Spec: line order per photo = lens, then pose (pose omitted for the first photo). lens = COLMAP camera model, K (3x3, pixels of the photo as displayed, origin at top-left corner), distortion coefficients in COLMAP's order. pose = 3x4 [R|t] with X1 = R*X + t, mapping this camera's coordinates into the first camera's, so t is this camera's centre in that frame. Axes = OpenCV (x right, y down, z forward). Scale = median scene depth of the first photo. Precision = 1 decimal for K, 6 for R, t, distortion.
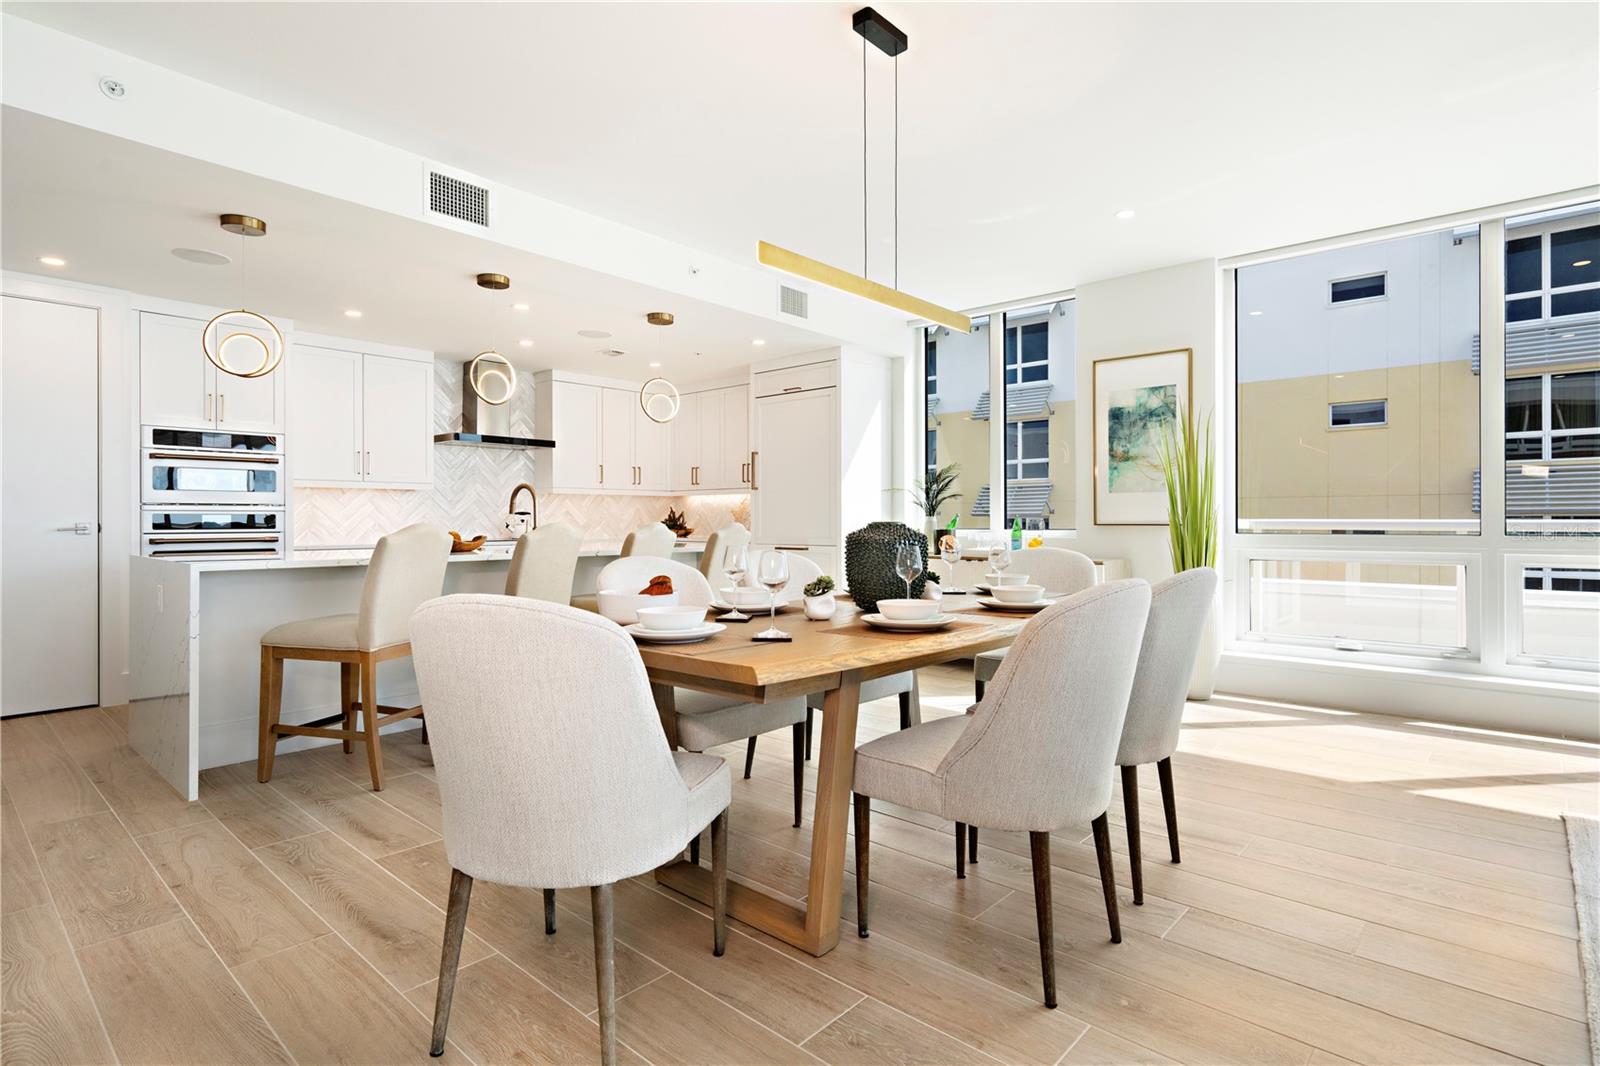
lens RADIAL K [[810.5, 0, 799.4], [0, 810.5, 520.0], [0, 0, 1]] dist [-0.004337, 0.007423]
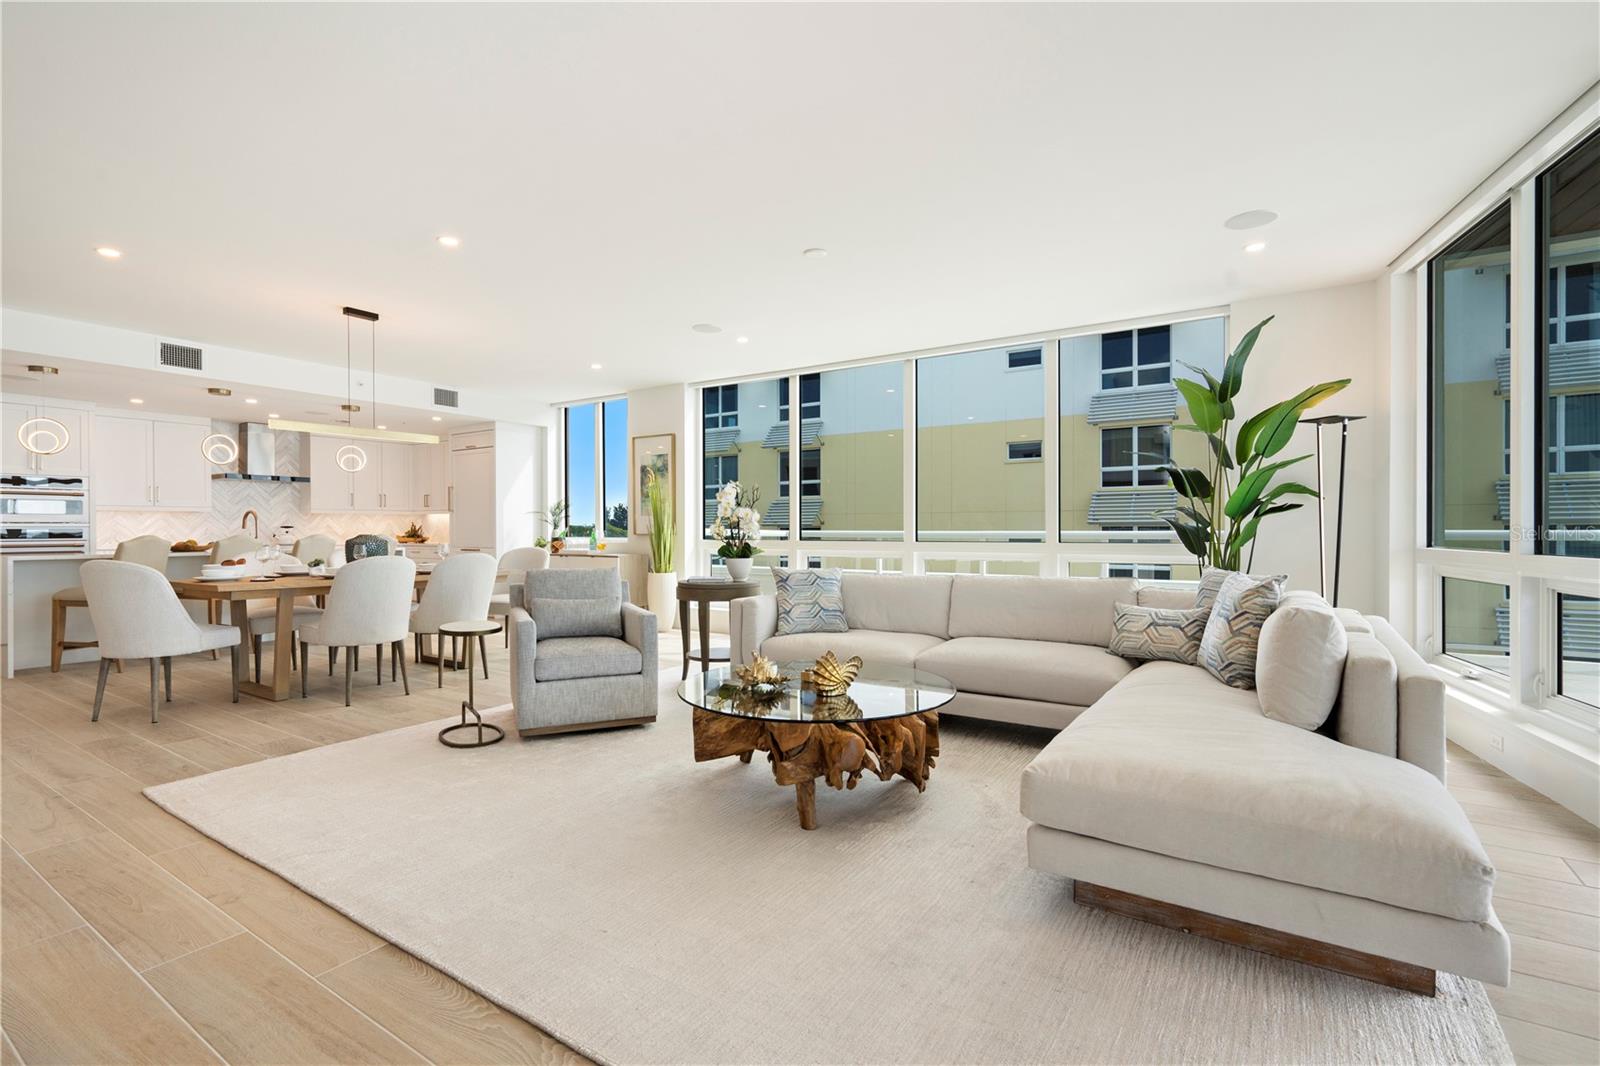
lens RADIAL K [[721.3, 0, 796.2], [0, 721.3, 534.9], [0, 0, 1]] dist [-0.003402, 0.001822]
pose [[0.987702, -0.002295, 0.156334, 0.469287], [0.000637, 0.999943, 0.010653, -0.009013], [-0.156349, -0.010423, 0.987647, -0.554462]]
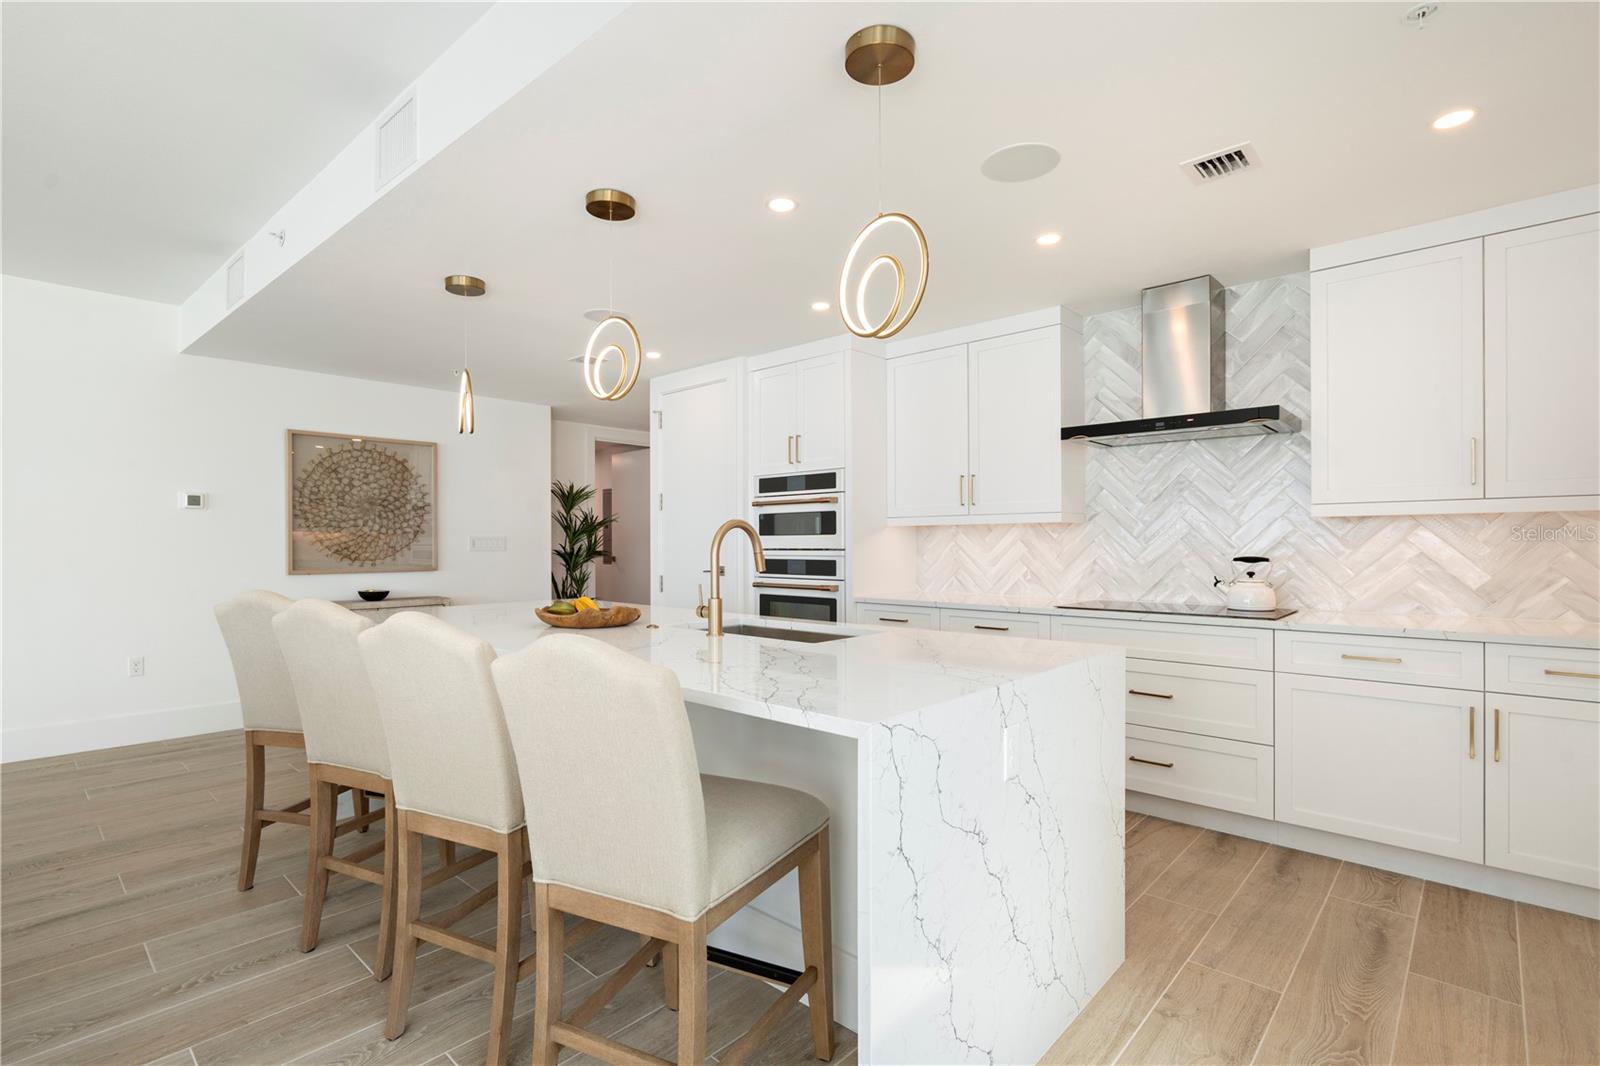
lens RADIAL K [[744.1, 0, 790.5], [0, 744.1, 537.8], [0, 0, 1]] dist [-0.009444, -0.000163]
pose [[-0.013546, -0.009428, -0.999864, 0.159371], [0.000299, 0.999955, -0.009433, -0.022517], [0.999908, -0.000426, -0.013542, 0.930367]]
